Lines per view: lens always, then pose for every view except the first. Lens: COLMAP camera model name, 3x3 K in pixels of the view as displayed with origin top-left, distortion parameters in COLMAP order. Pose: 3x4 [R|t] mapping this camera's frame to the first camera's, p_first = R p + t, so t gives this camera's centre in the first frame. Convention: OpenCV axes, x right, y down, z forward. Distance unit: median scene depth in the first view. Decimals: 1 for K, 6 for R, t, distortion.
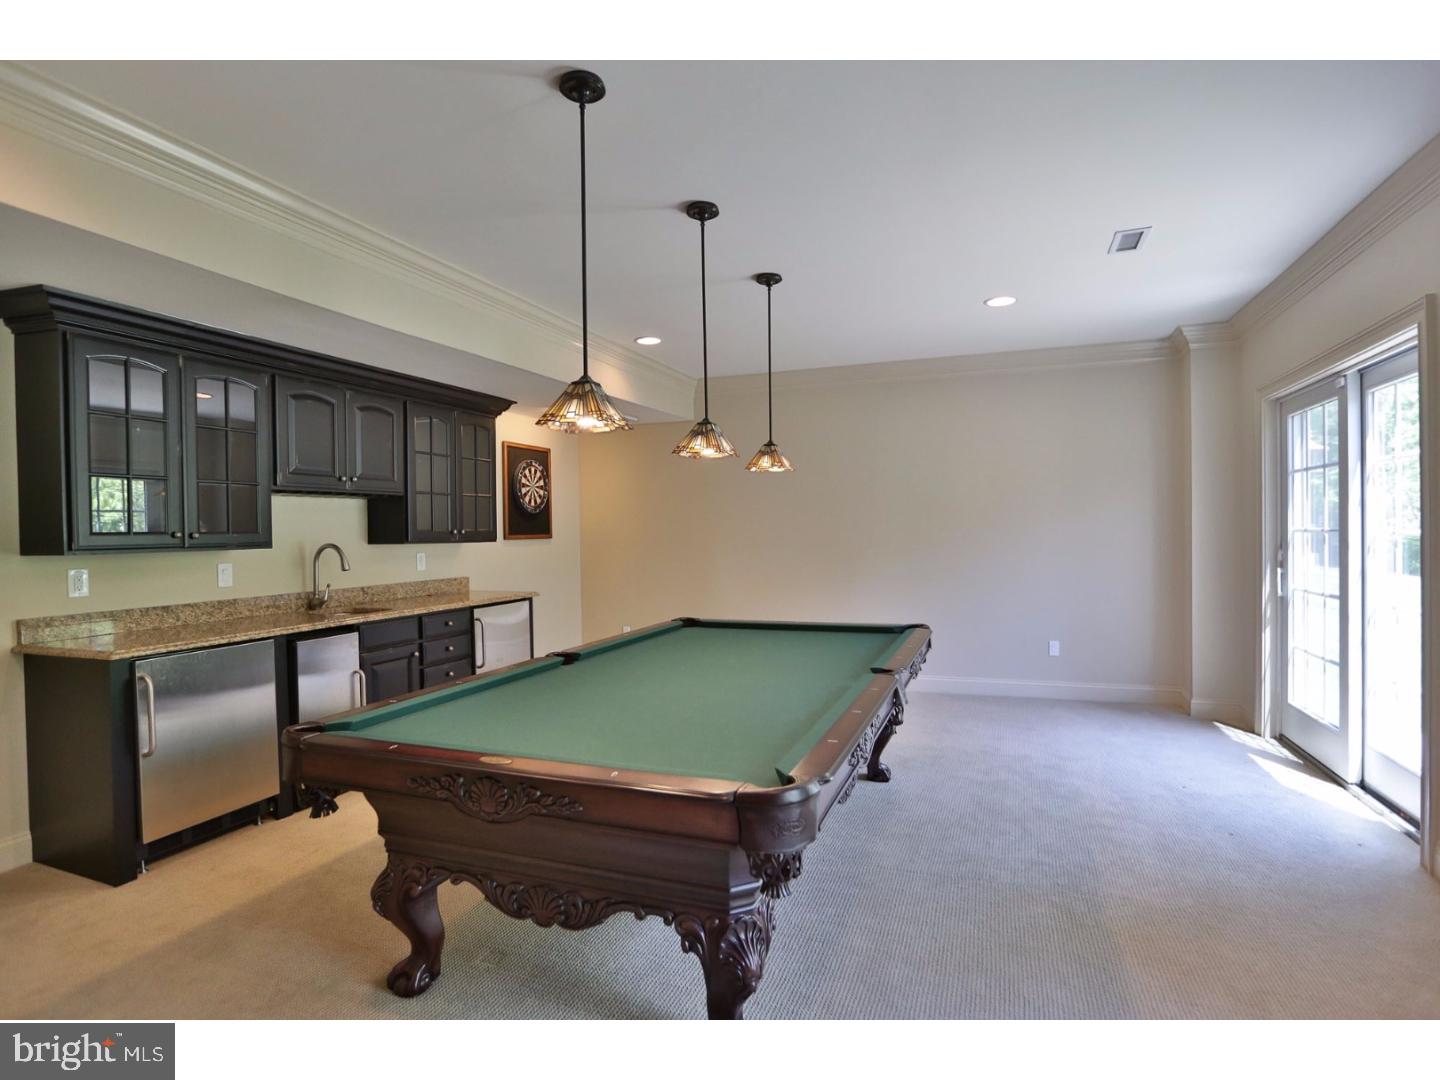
lens RADIAL K [[732.4, 0, 720.4], [0, 732.4, 535.6], [0, 0, 1]] dist [-0.004110, -0.000322]
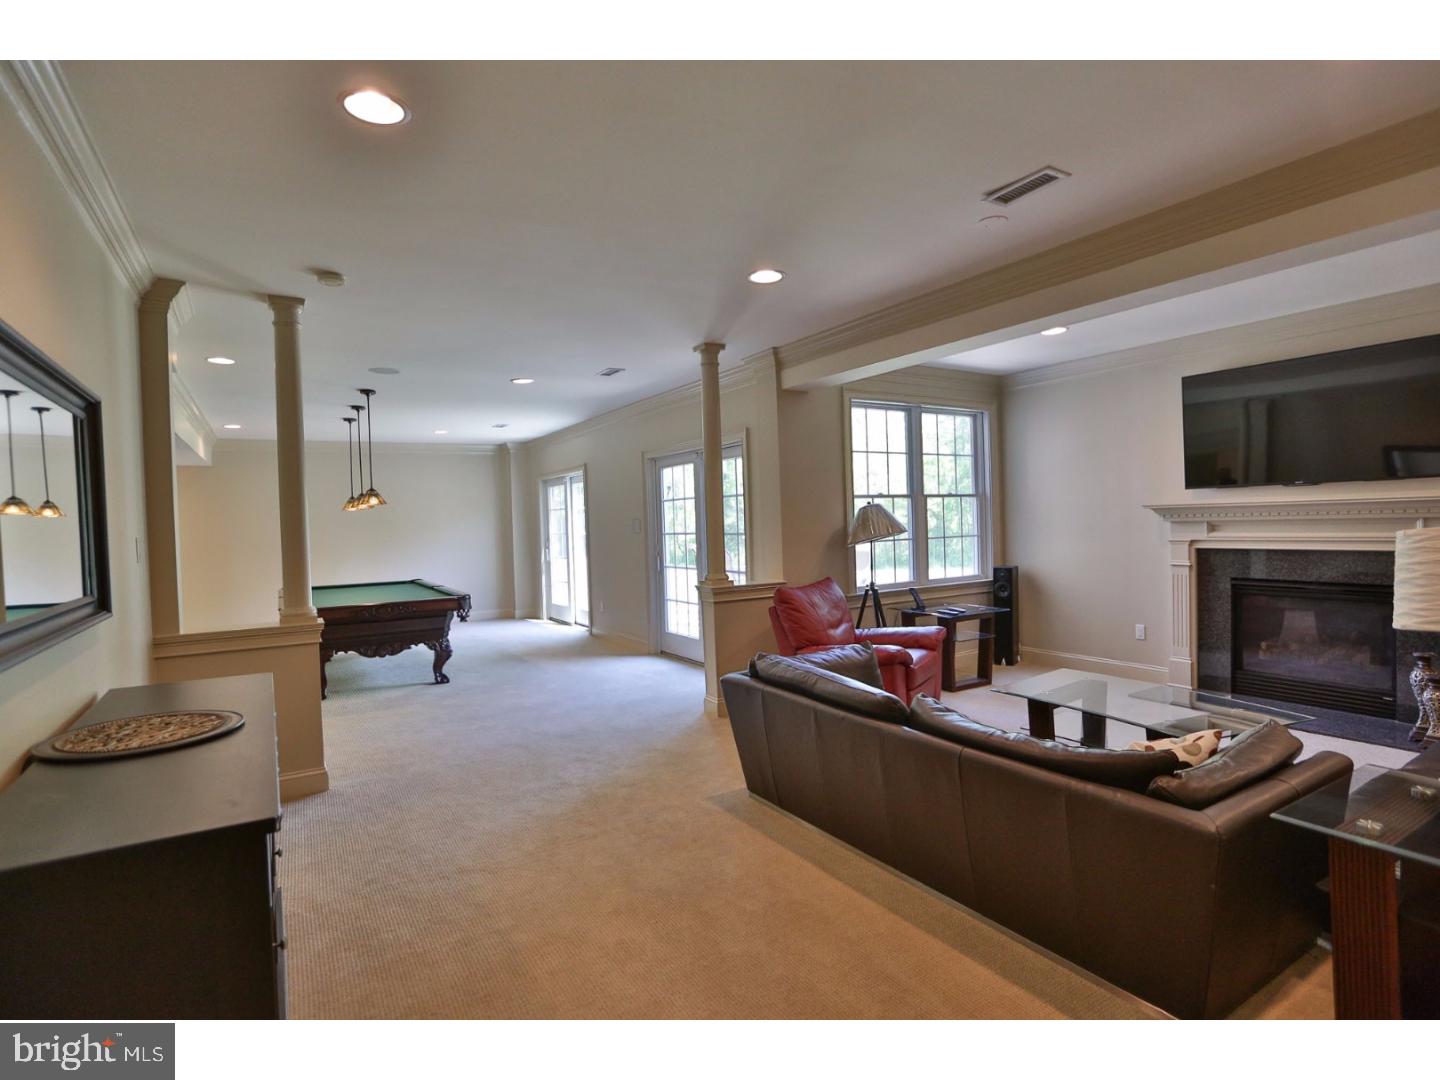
lens RADIAL K [[732.4, 0, 717.4], [0, 732.4, 538.1], [0, 0, 1]] dist [-0.004110, -0.000322]
pose [[0.617063, -0.025747, 0.786492, -1.019294], [0.031572, 0.999470, 0.007949, 0.008354], [-0.786280, 0.019926, 0.617549, -1.210867]]
